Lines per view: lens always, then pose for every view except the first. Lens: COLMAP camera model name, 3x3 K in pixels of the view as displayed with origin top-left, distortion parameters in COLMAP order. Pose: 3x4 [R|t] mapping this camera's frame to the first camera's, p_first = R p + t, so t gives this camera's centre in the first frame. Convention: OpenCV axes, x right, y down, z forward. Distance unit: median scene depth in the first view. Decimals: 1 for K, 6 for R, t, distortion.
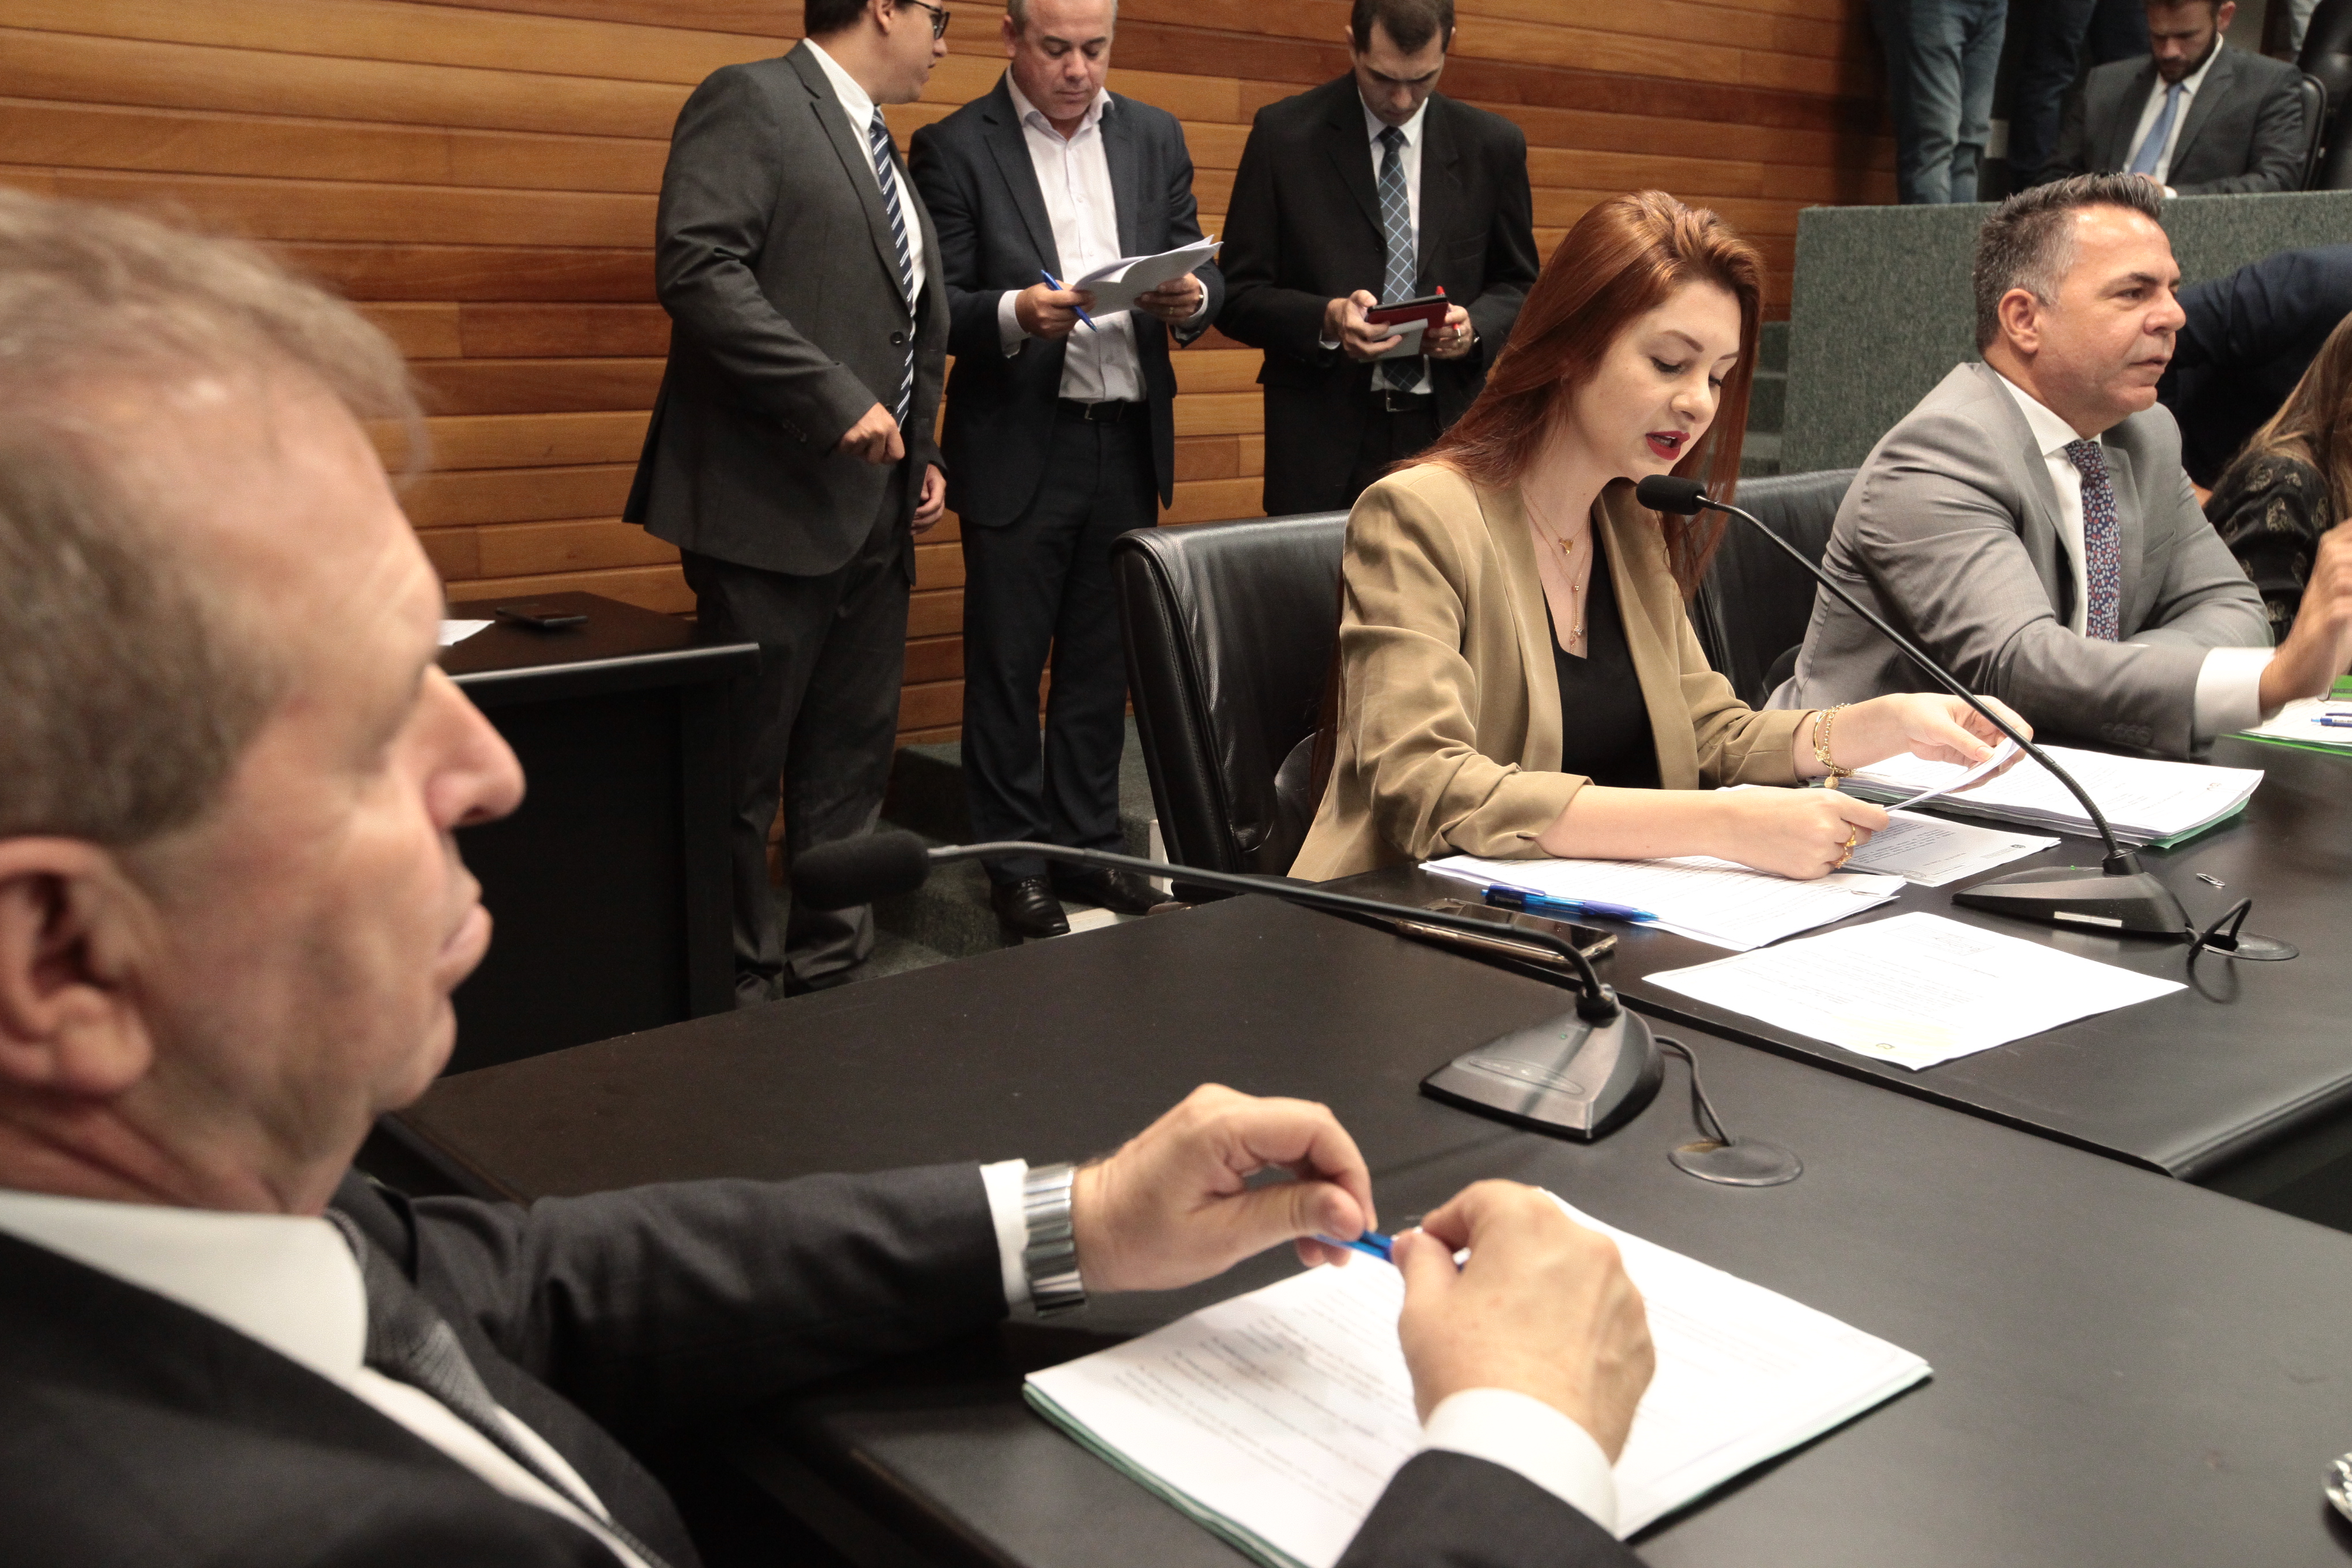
lens RADIAL K [[2102.4, 0, 1176.0], [0, 2102.4, 784.0], [0, 0, 1]] dist [0.008653, 0.007940]
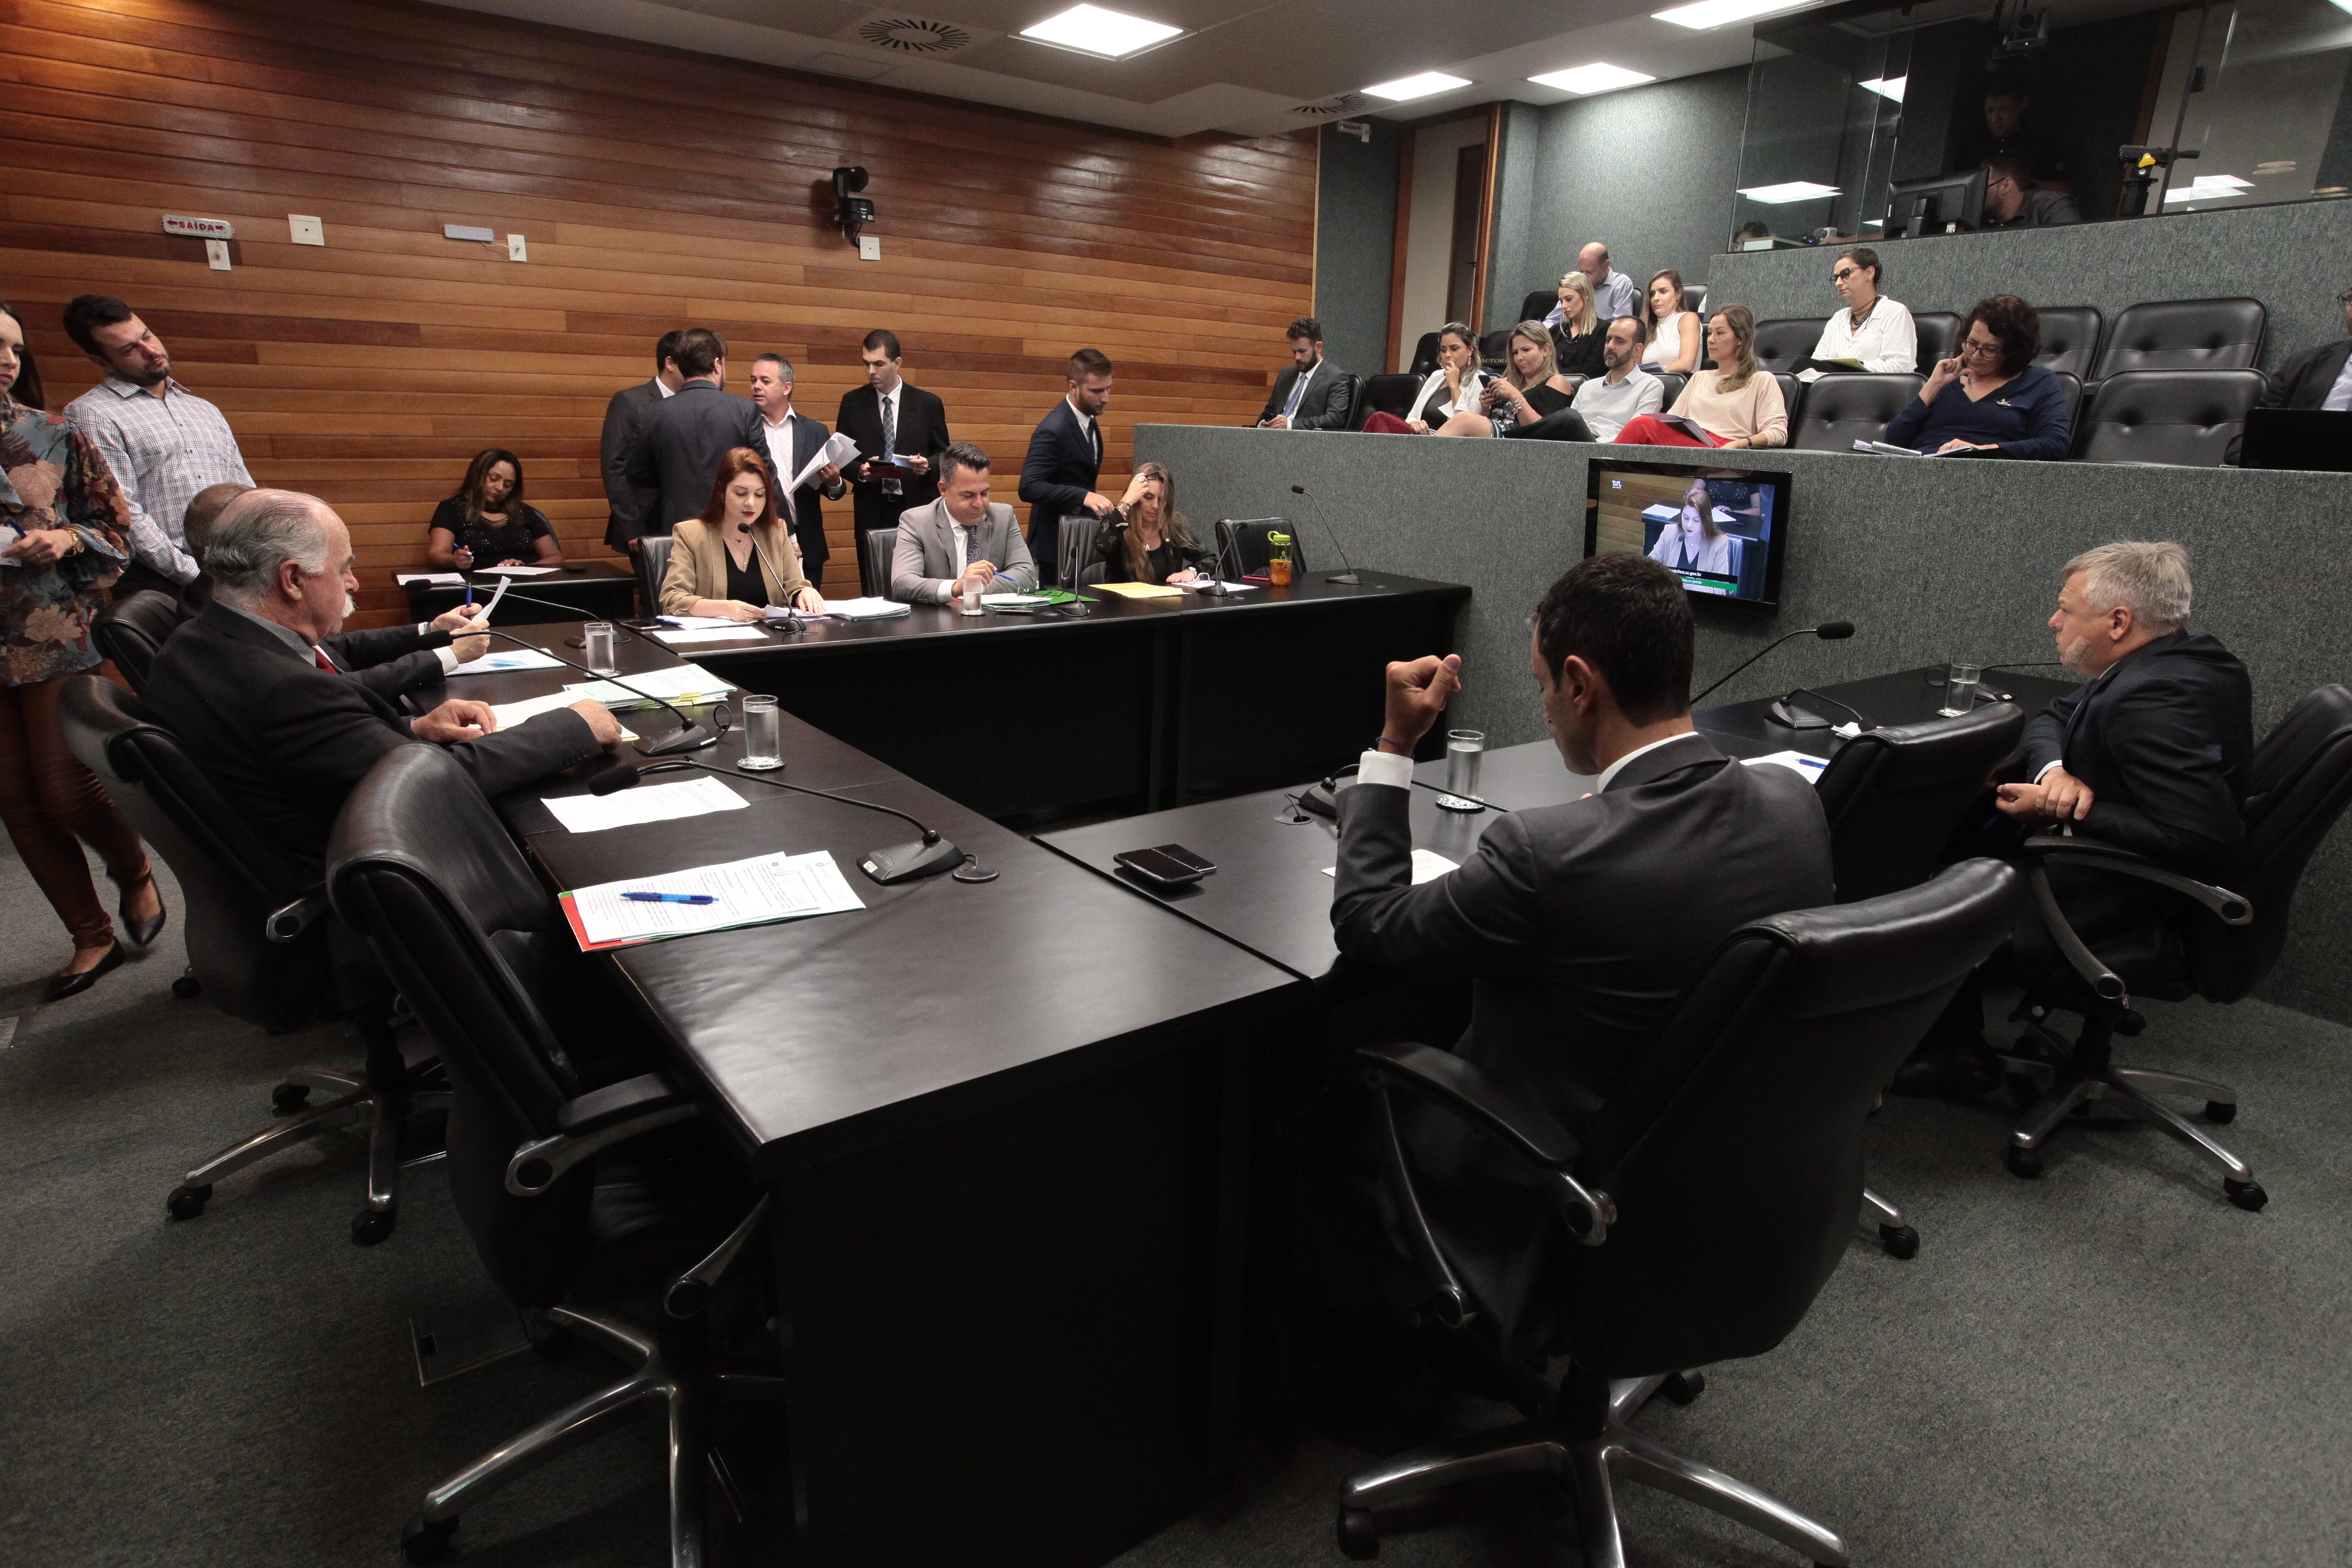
lens RADIAL K [[1292.9, 0, 1176.0], [0, 1292.9, 784.0], [0, 0, 1]] dist [-0.037413, 0.029333]
pose [[0.997462, 0.035949, -0.061457, 0.569036], [-0.033395, 0.998556, 0.042086, 0.101587], [0.062881, -0.039926, 0.997222, -0.656191]]
